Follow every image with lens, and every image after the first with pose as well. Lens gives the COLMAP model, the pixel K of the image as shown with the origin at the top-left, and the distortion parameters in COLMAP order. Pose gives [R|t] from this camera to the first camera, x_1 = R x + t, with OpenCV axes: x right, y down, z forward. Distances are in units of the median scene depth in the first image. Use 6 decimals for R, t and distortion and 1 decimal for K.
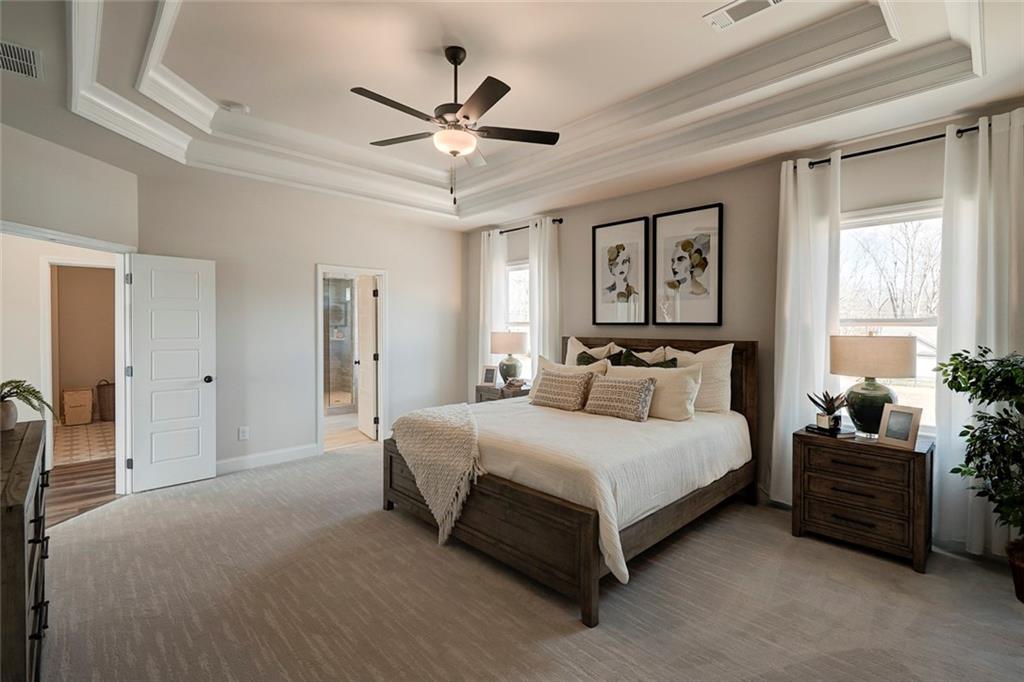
lens RADIAL K [[458.0, 0, 513.3], [0, 458.0, 338.9], [0, 0, 1]] dist [0.010542, -0.000275]
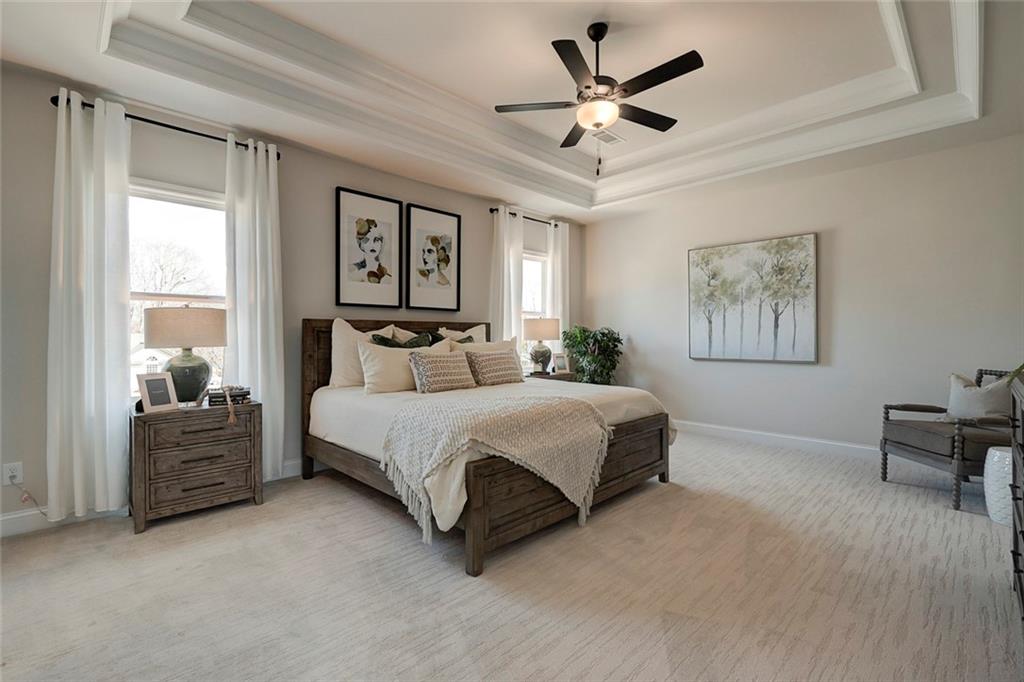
lens RADIAL K [[455.3, 0, 518.0], [0, 455.3, 342.6], [0, 0, 1]] dist [0.009153, -0.005604]
pose [[-0.013009, -0.061501, 0.998022, -0.734587], [-0.009778, 0.998067, 0.061377, -0.018037], [-0.999868, -0.008961, -0.013585, 0.744070]]
